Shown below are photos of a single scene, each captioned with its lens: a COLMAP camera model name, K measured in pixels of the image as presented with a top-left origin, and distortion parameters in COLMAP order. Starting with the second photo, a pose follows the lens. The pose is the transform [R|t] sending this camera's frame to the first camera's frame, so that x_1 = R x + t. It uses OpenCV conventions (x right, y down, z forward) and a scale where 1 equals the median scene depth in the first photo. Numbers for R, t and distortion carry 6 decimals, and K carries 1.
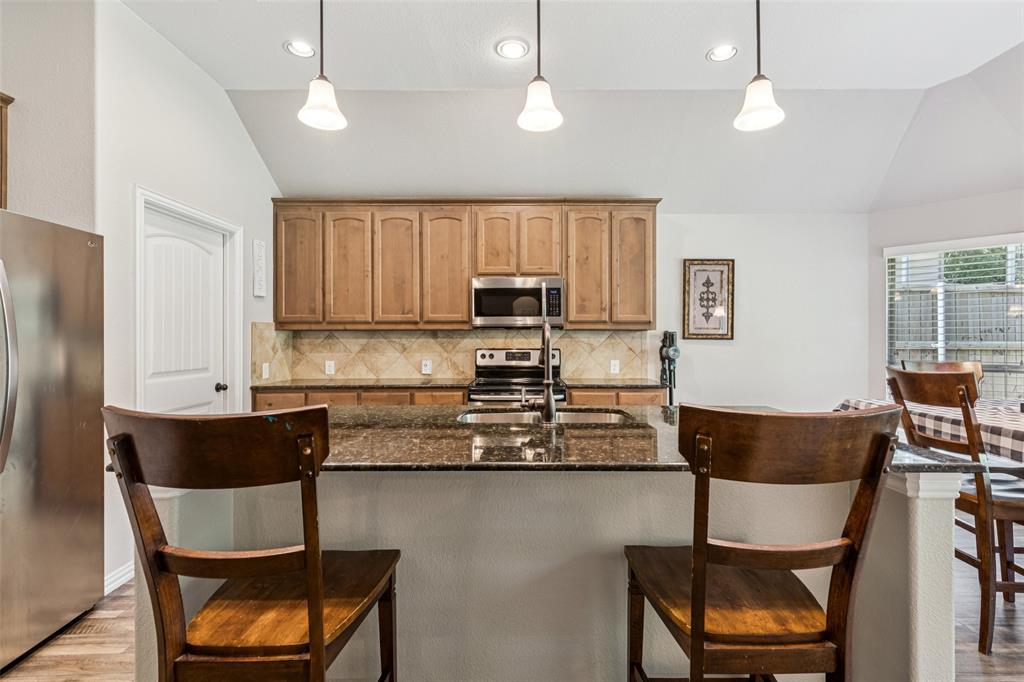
lens RADIAL K [[463.1, 0, 515.2], [0, 463.1, 337.4], [0, 0, 1]] dist [0.000348, -0.000643]
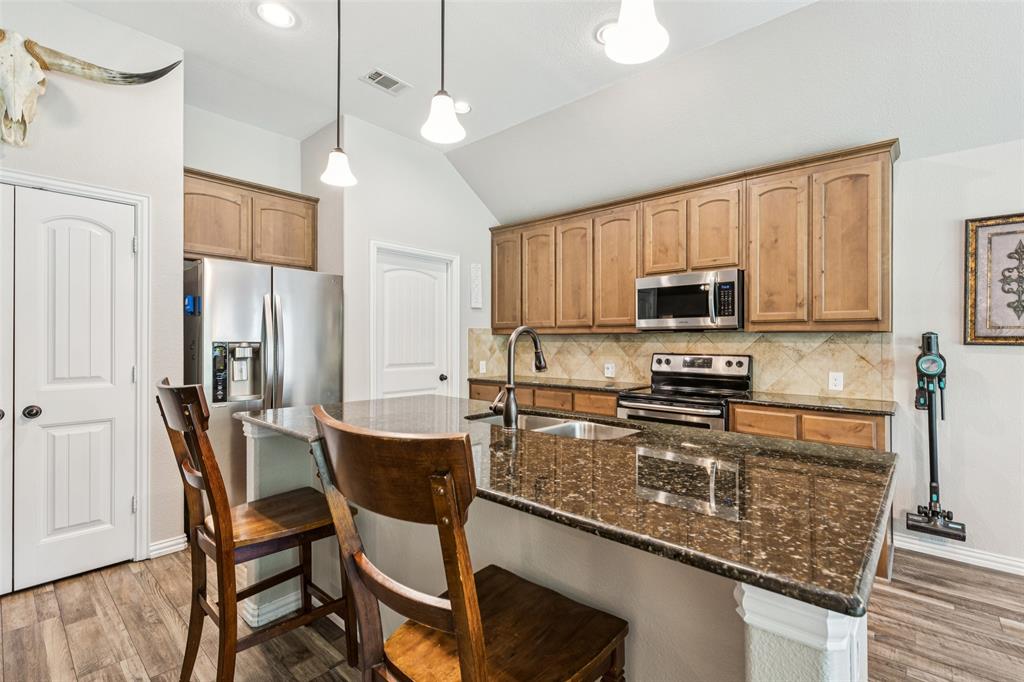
lens RADIAL K [[463.1, 0, 533.9], [0, 463.1, 342.4], [0, 0, 1]] dist [0.000348, -0.000643]
pose [[0.753209, 0.005083, -0.657762, 0.365059], [-0.004490, 0.999987, 0.002586, 0.001358], [0.657766, 0.001005, 0.753222, 0.137260]]
